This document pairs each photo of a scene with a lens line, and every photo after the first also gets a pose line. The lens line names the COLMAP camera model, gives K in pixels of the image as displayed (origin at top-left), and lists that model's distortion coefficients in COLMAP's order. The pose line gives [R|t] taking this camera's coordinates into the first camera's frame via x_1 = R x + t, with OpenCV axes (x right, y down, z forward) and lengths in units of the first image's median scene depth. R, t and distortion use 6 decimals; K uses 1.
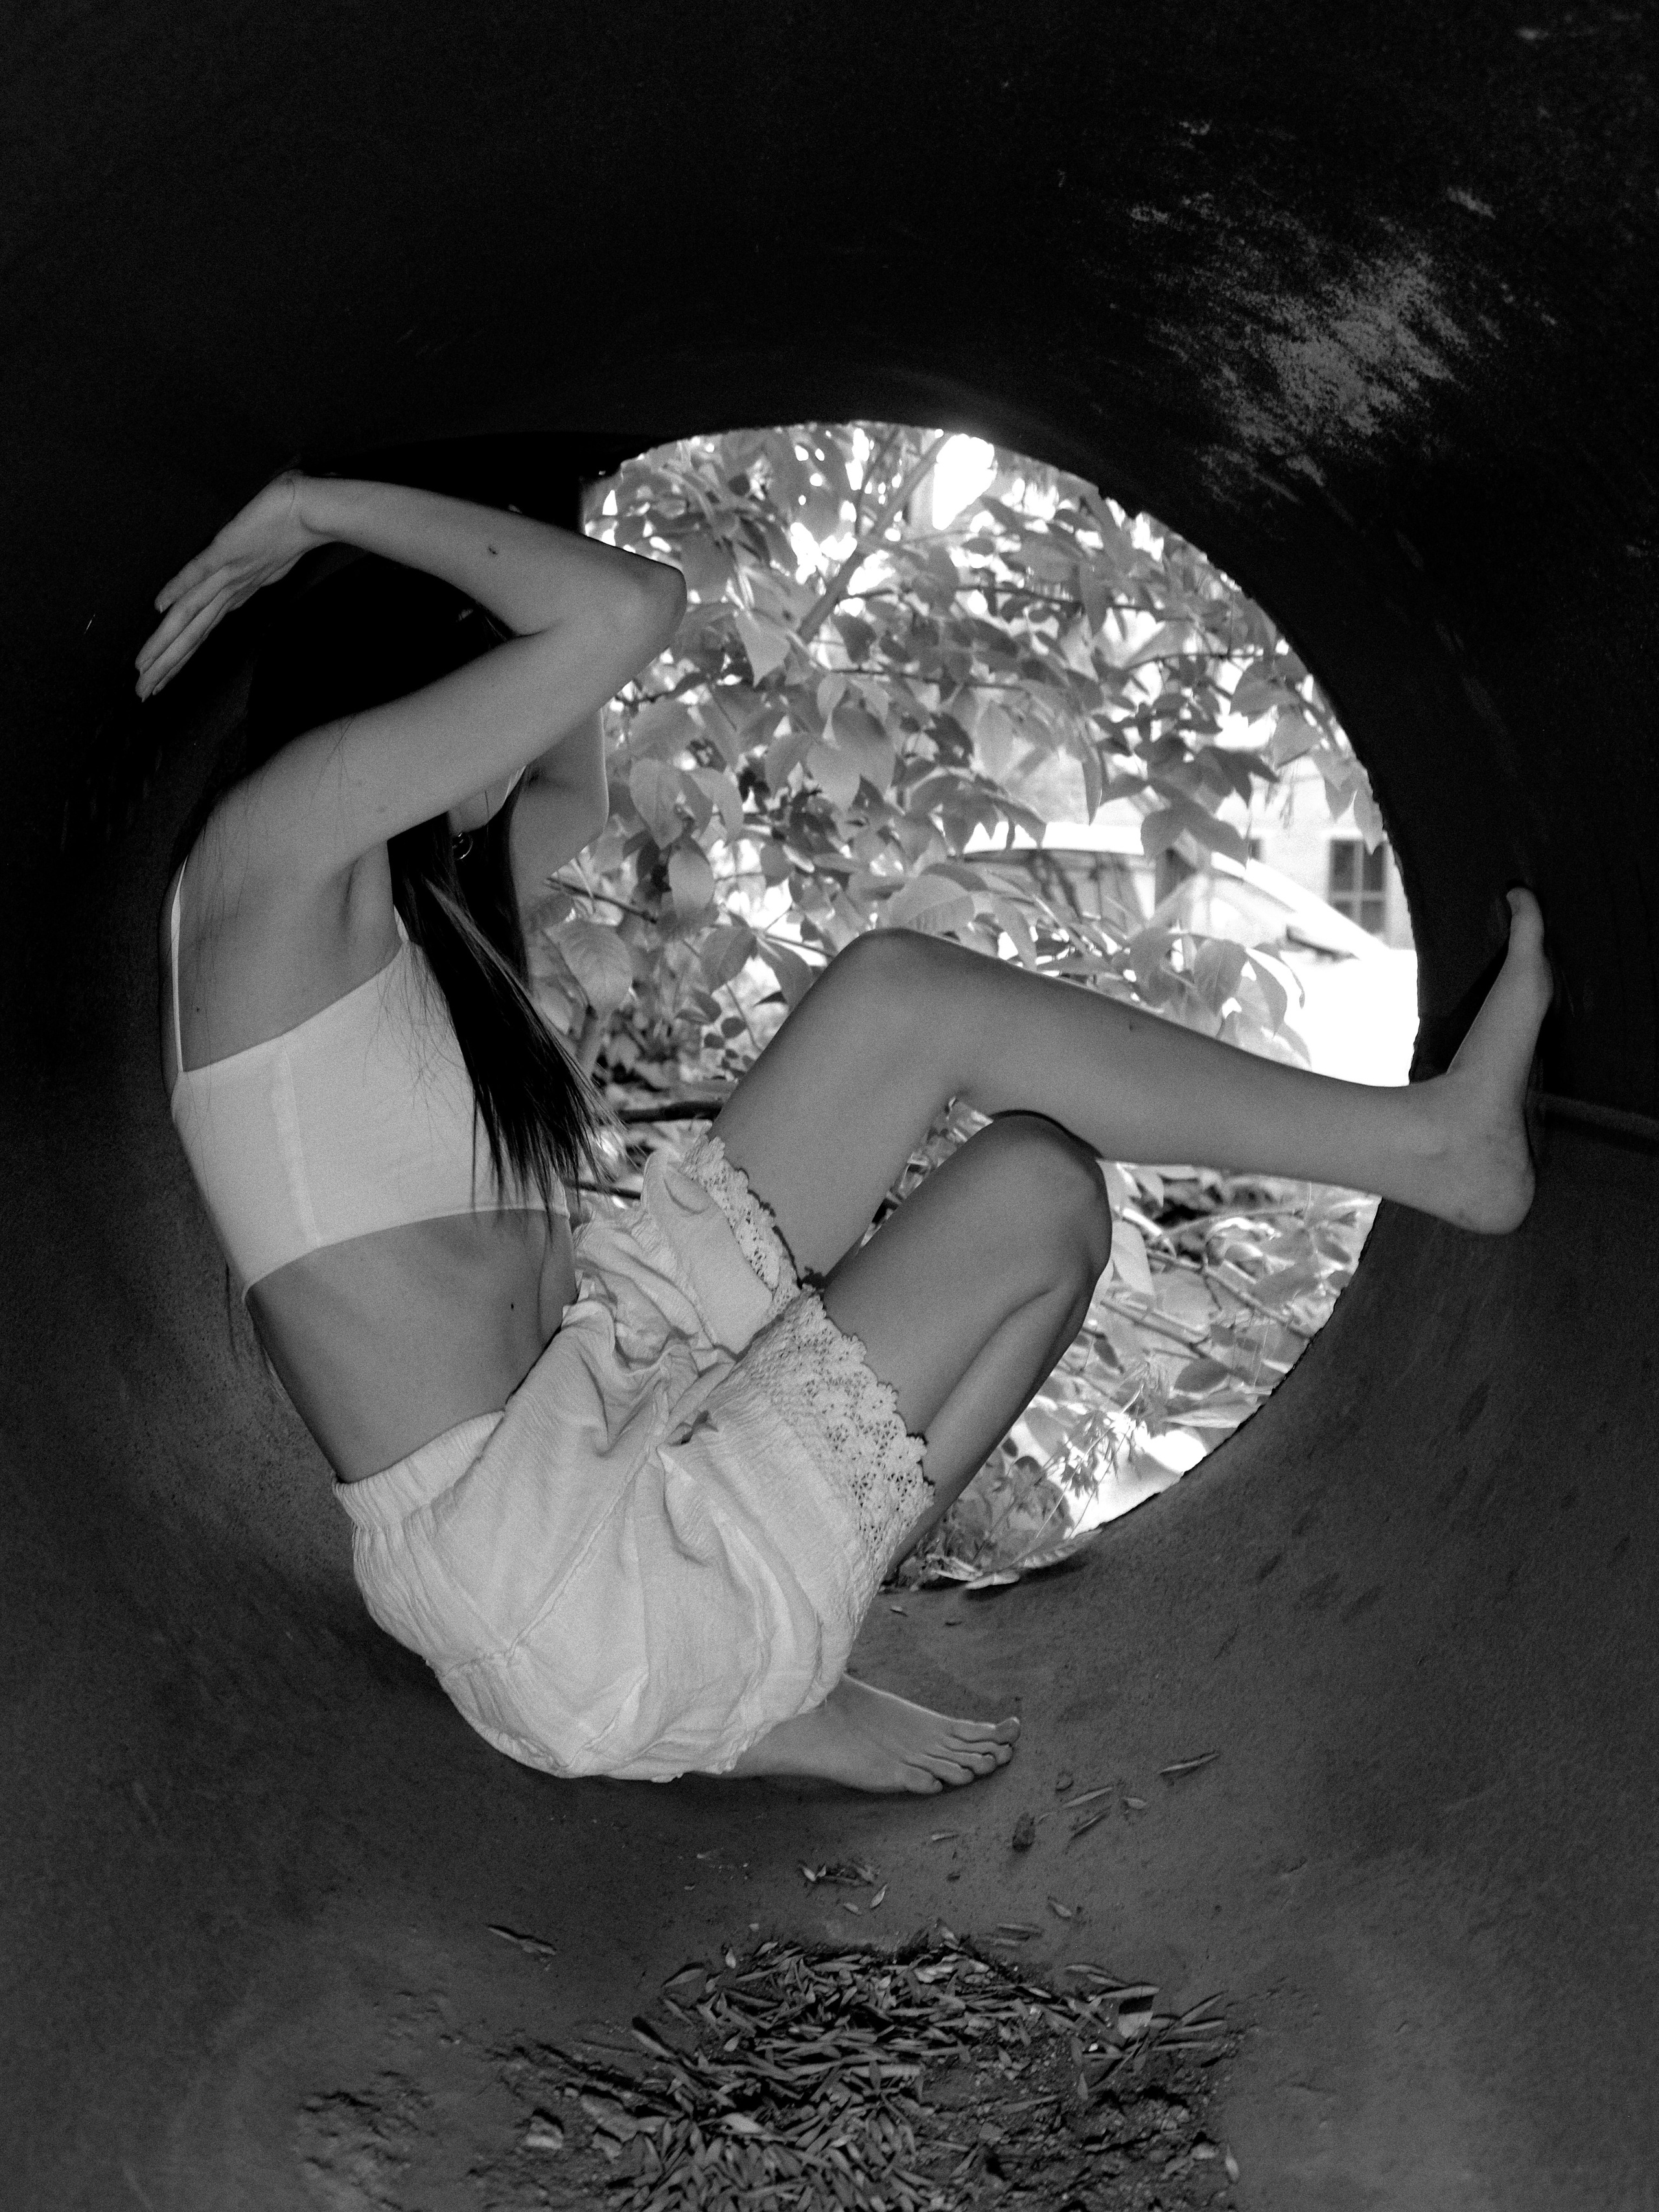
lens RADIAL K [[2611.8, 0, 828.3], [0, 2611.8, 1071.6], [0, 0, 1]] dist [-0.014613, 0.029619]
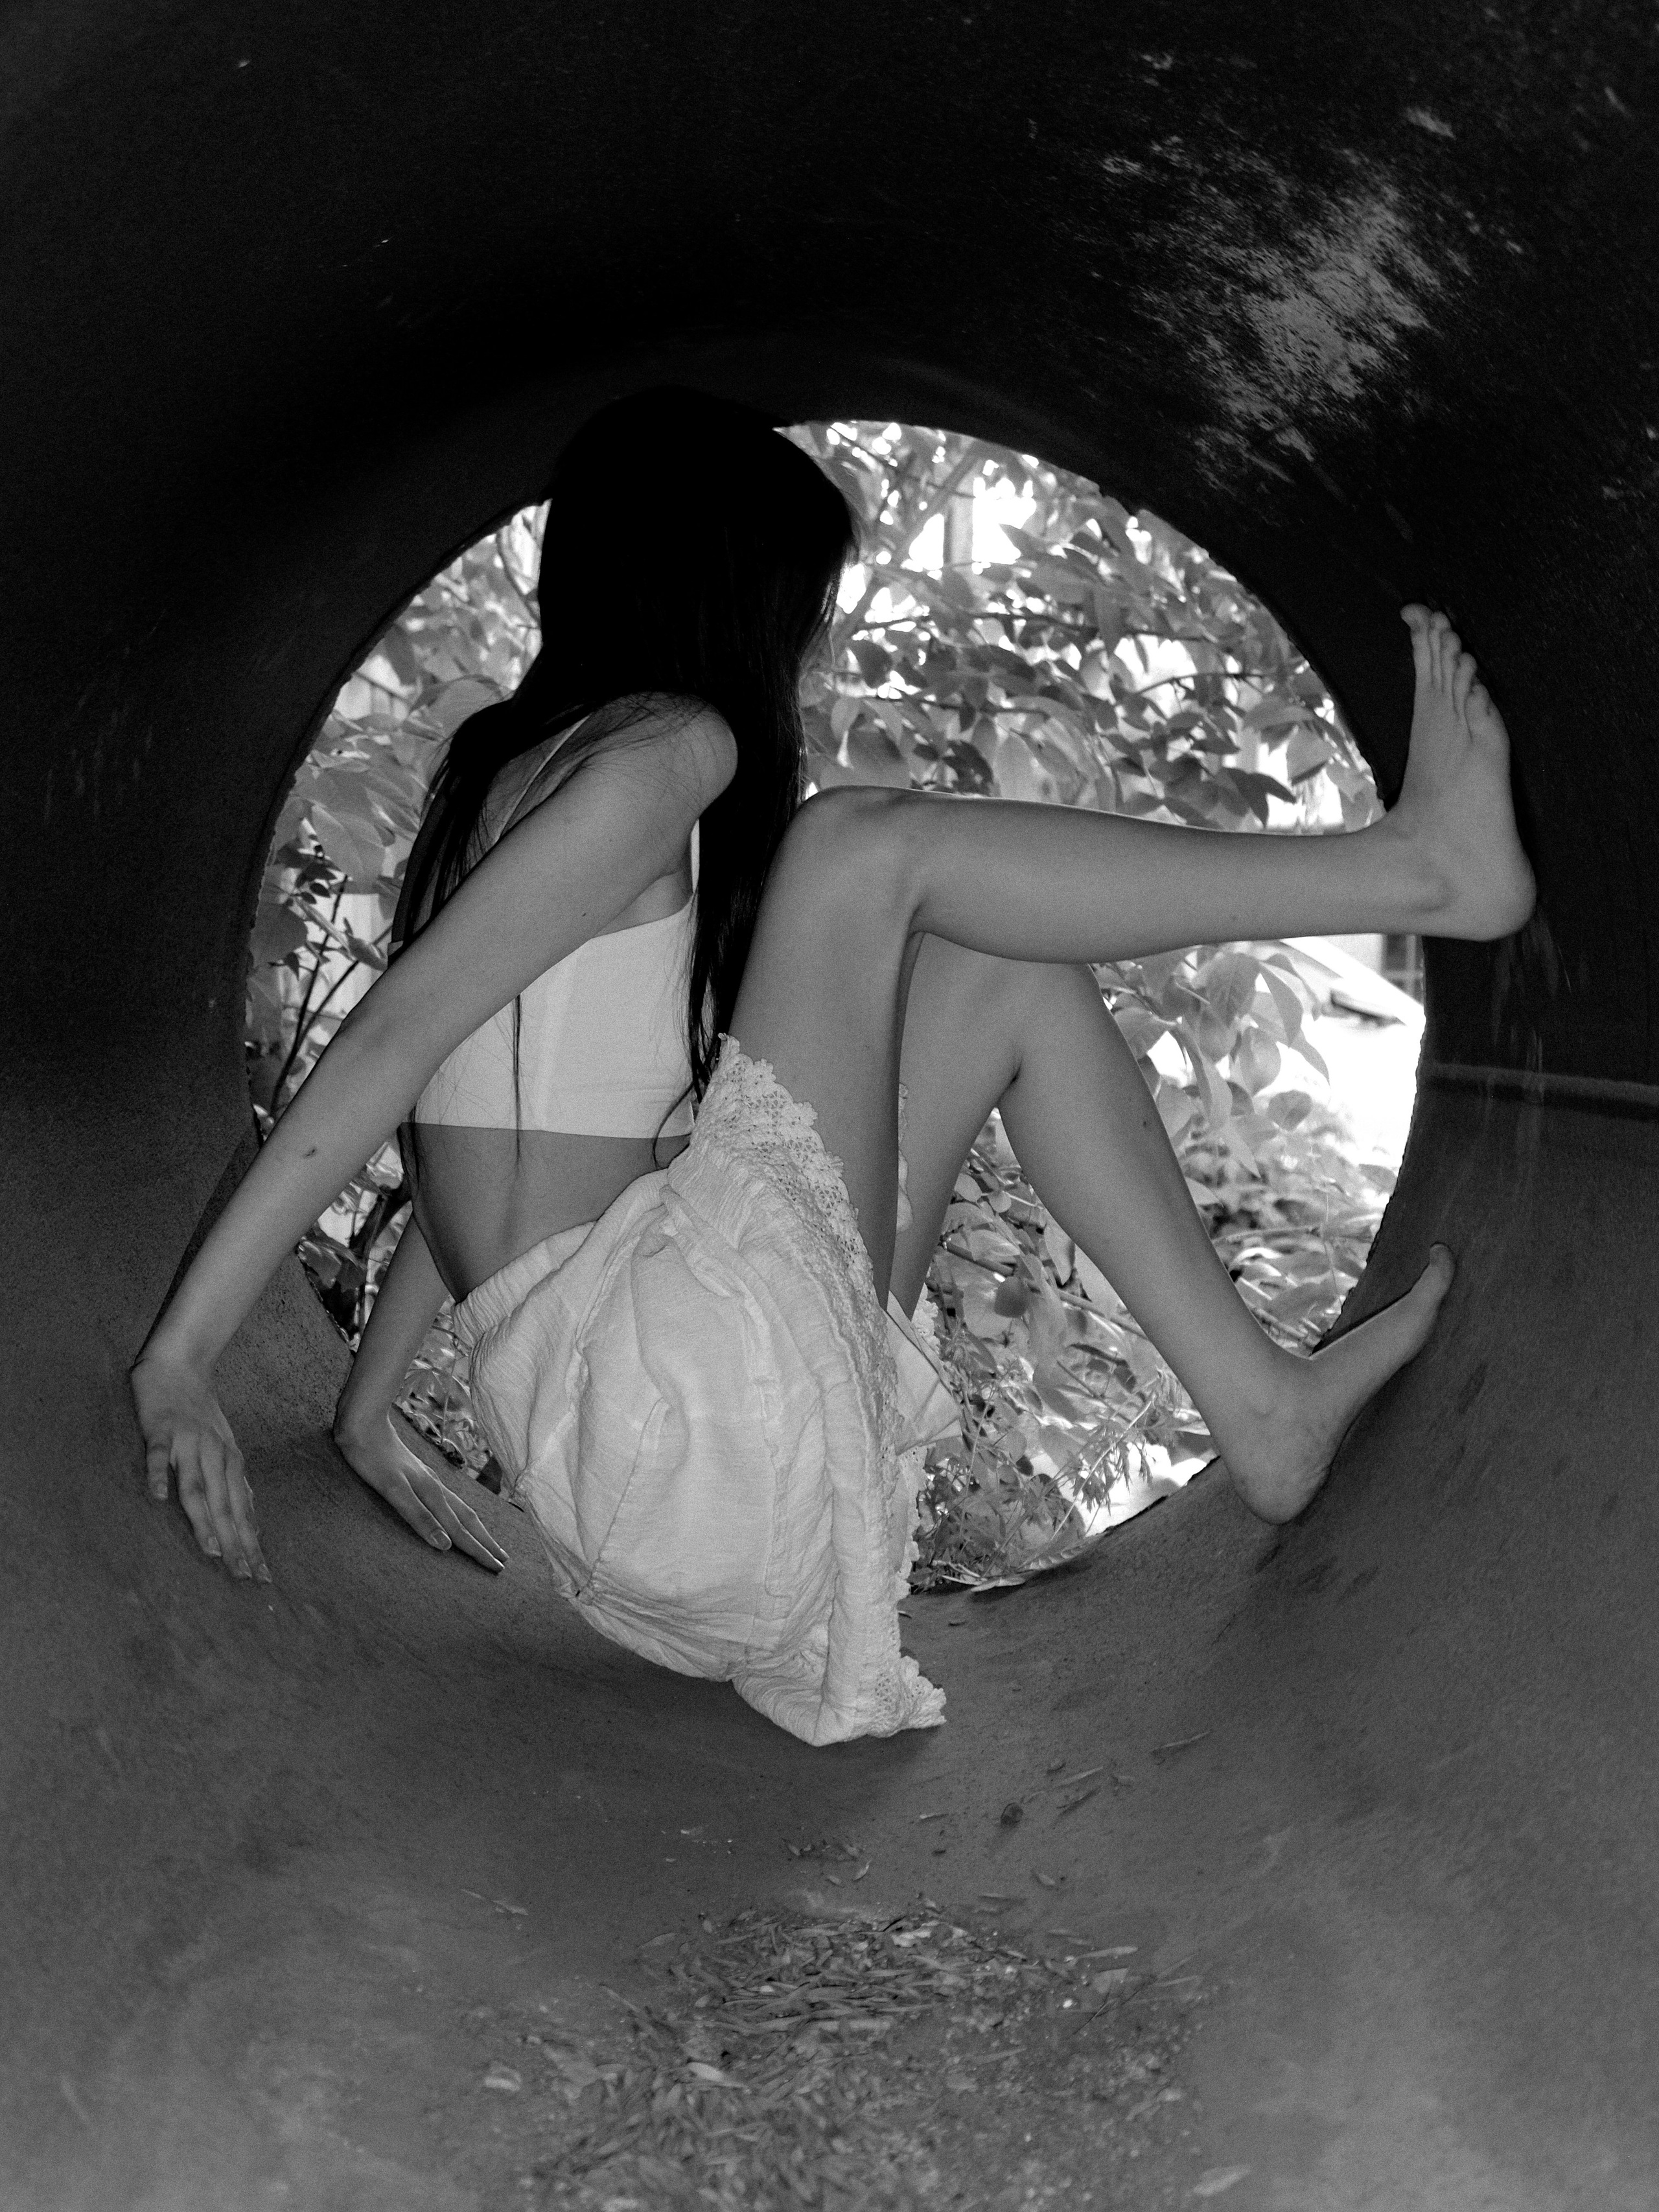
lens RADIAL K [[2610.8, 0, 829.5], [0, 2610.8, 1106.0], [0, 0, 1]] dist [-0.012463, 0.031323]
pose [[0.999808, -0.003679, -0.019269, 0.025870], [0.003338, 0.999837, -0.017733, 0.042720], [0.019331, 0.017665, 0.999657, 0.006291]]
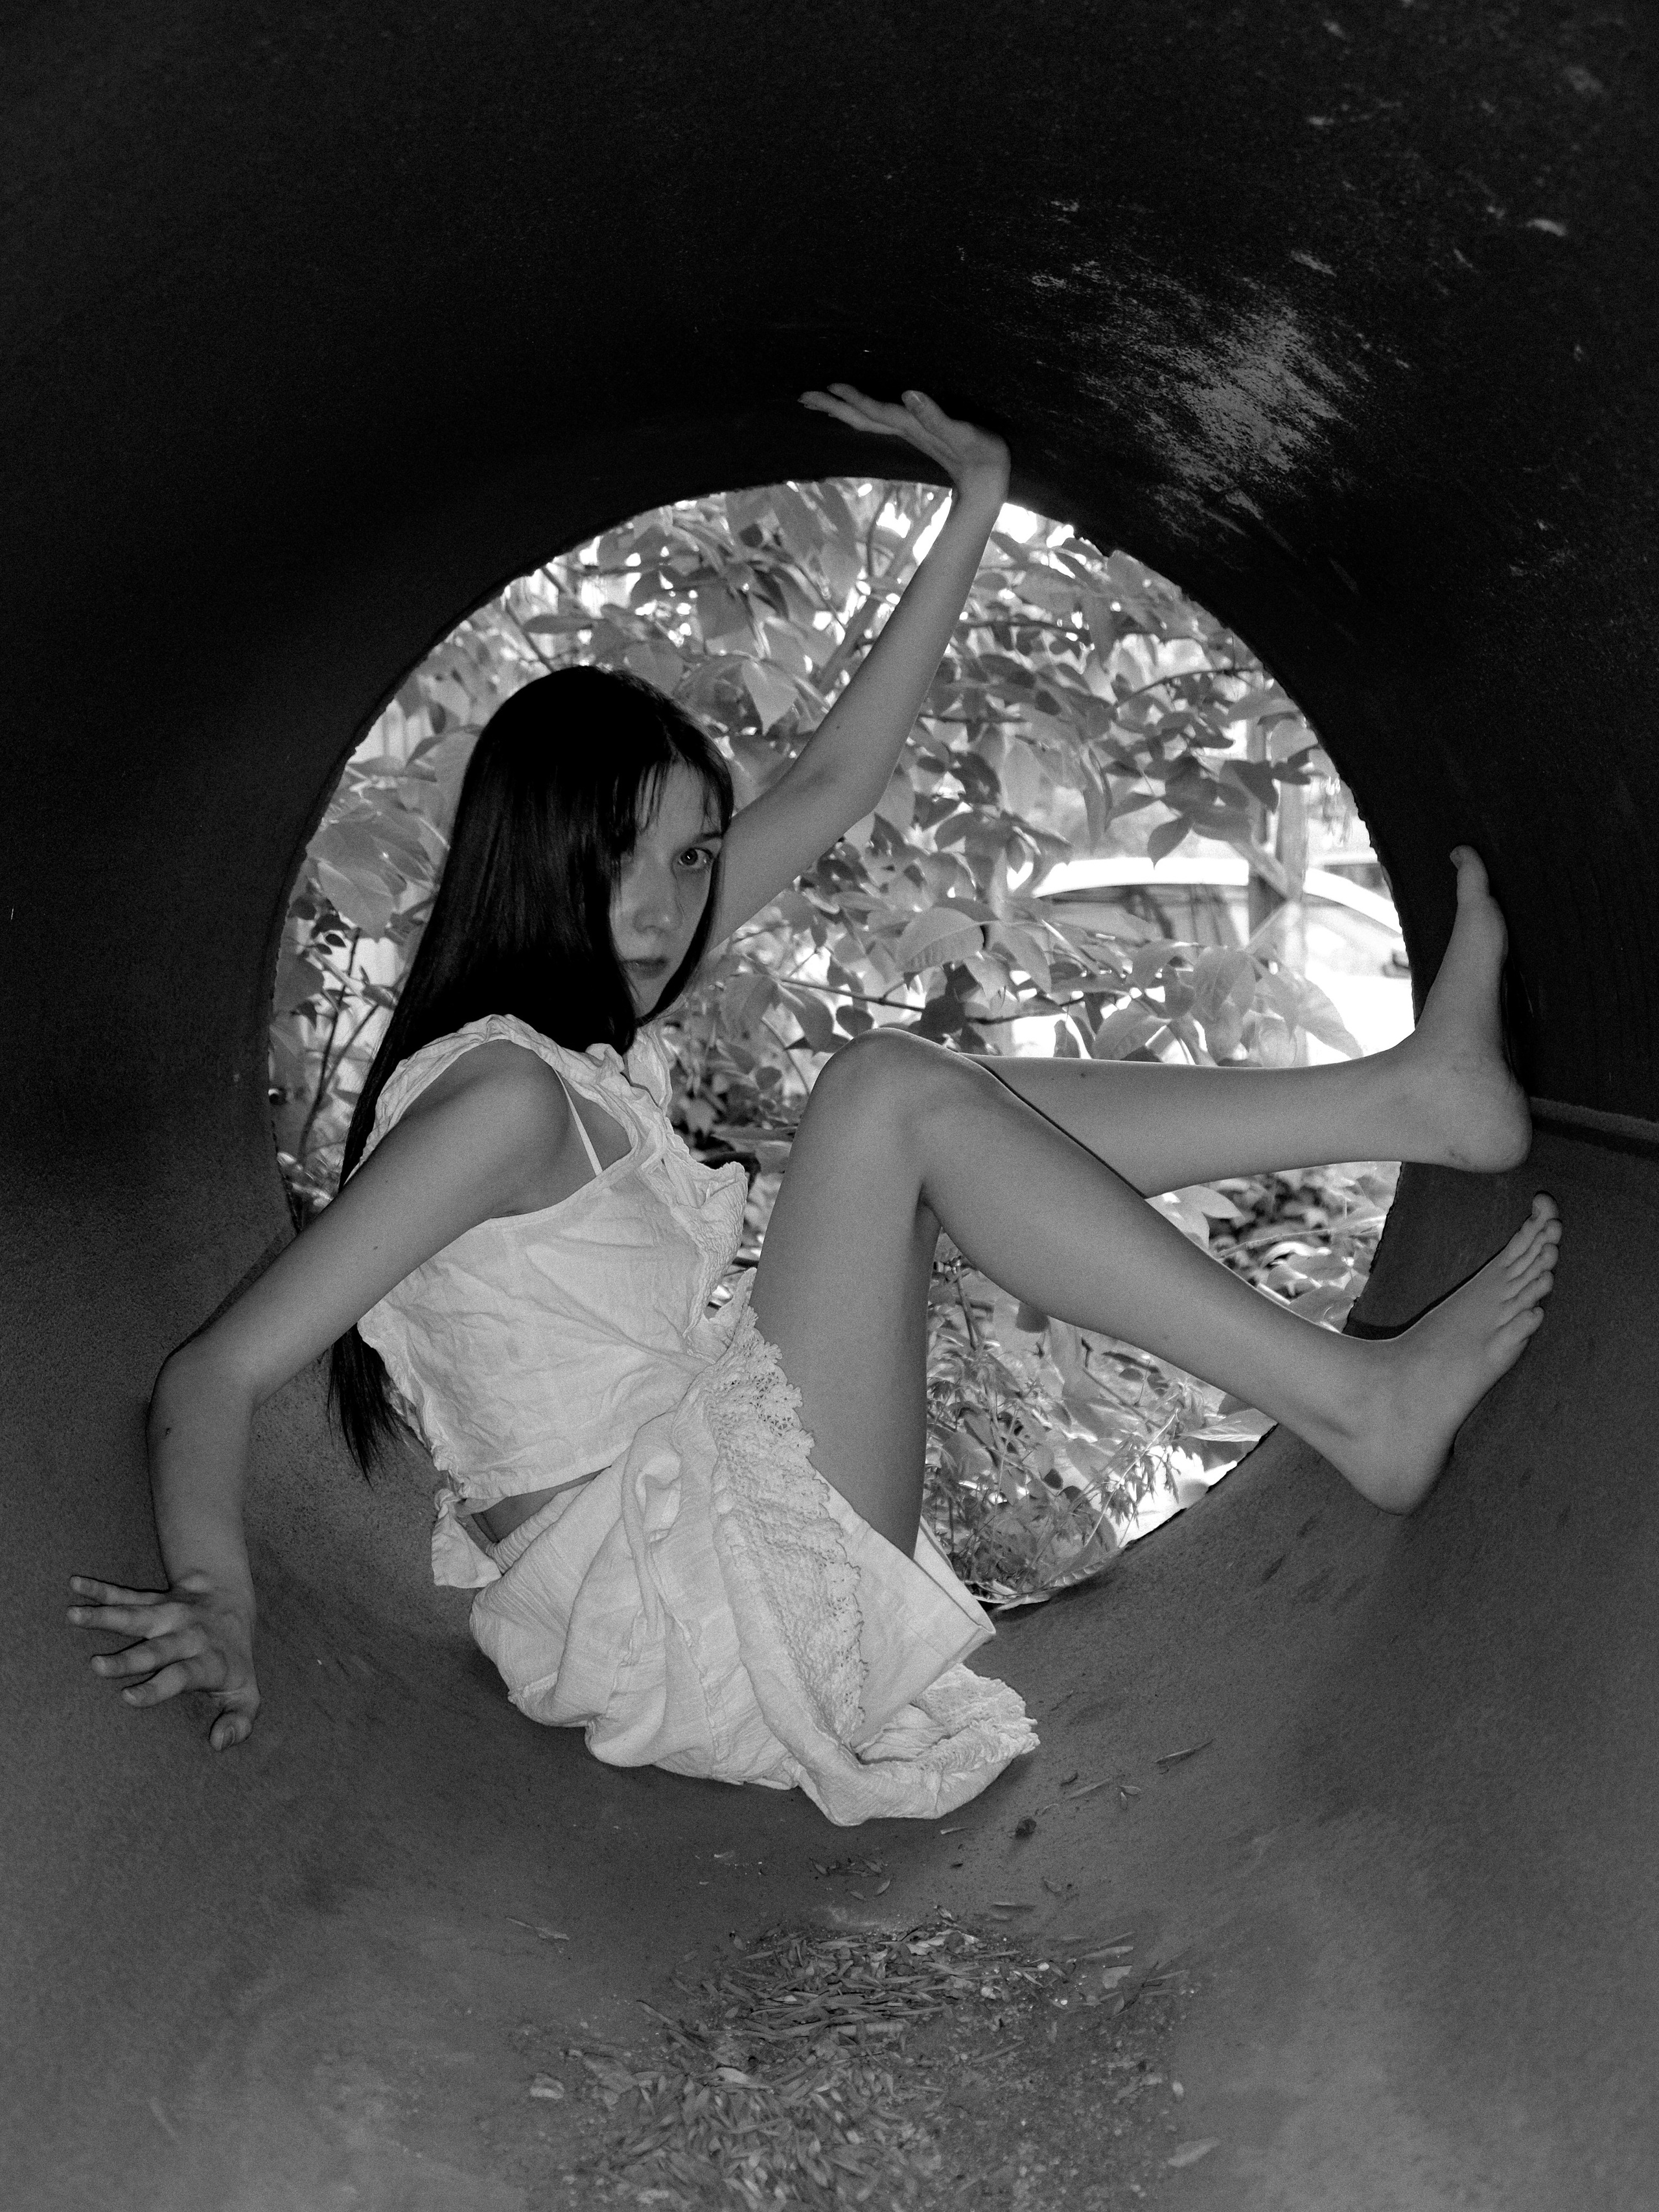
lens RADIAL K [[2744.2, 0, 829.5], [0, 2744.2, 1106.0], [0, 0, 1]] dist [0.015381, 0.064601]
pose [[0.997983, -0.049849, -0.039303, 0.054317], [0.049451, 0.998716, -0.011042, 0.013424], [0.039803, 0.009077, 0.999166, -0.106364]]
